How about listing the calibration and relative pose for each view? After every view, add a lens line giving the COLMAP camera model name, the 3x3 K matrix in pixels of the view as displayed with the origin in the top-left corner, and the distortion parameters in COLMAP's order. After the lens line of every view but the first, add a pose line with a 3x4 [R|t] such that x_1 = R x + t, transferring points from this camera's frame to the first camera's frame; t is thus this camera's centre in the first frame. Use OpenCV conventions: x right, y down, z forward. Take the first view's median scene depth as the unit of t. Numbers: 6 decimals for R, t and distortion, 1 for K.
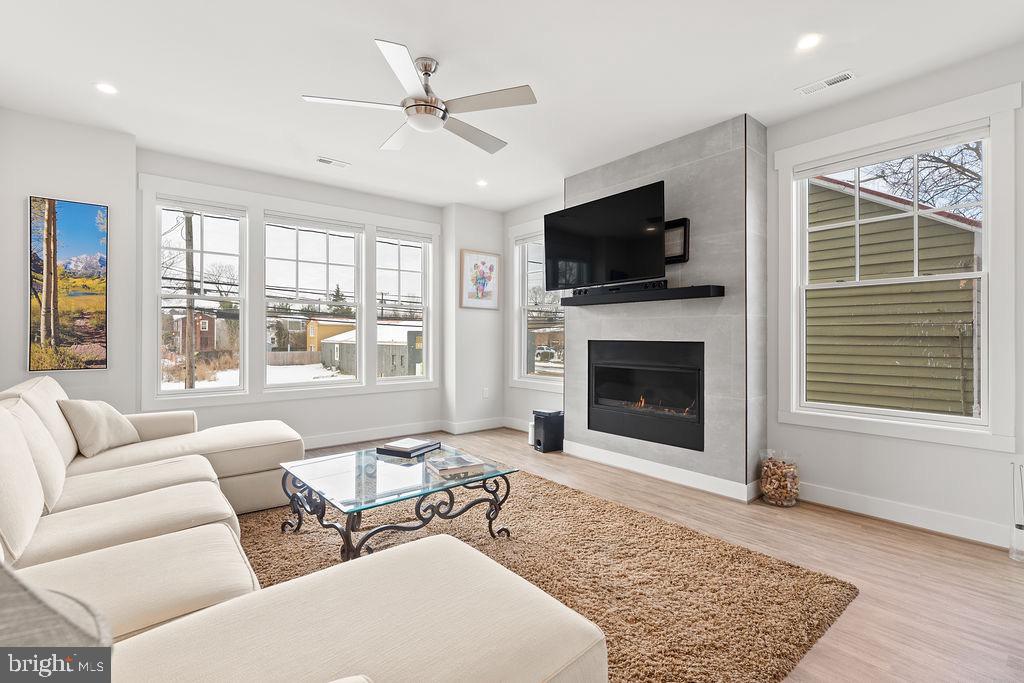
lens RADIAL K [[460.0, 0, 510.8], [0, 460.0, 338.7], [0, 0, 1]] dist [0.000676, -0.000018]
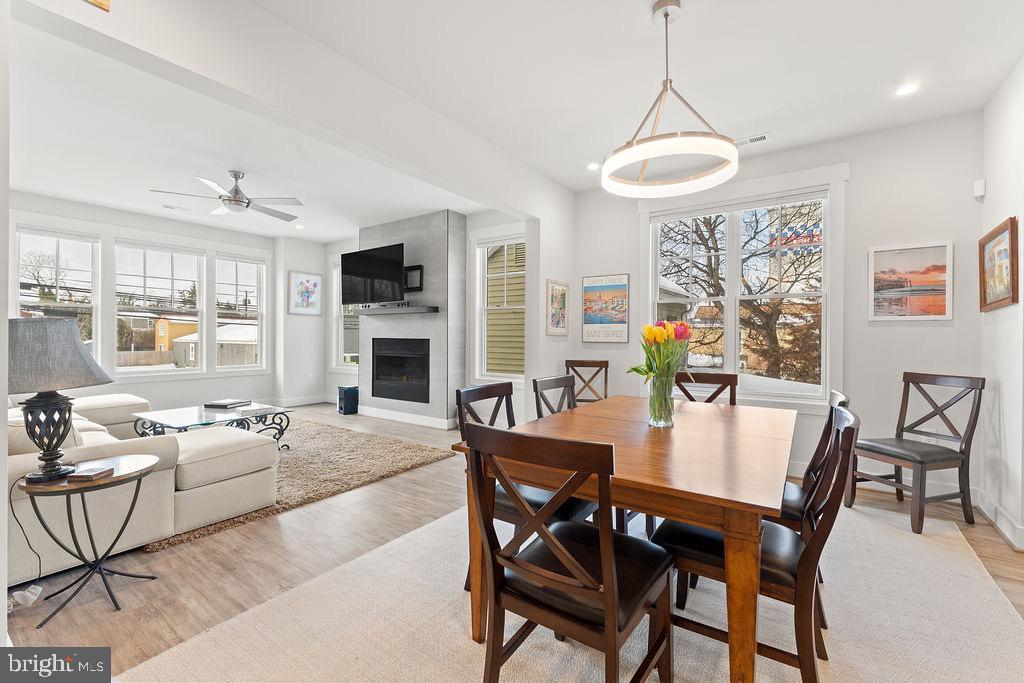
lens RADIAL K [[438.0, 0, 514.0], [0, 438.0, 339.7], [0, 0, 1]] dist [-0.001984, -0.000086]
pose [[0.964060, 0.001747, 0.265679, 0.227698], [-0.002370, 0.999995, 0.002024, 0.004705], [-0.265674, -0.002581, 0.964059, -0.501028]]
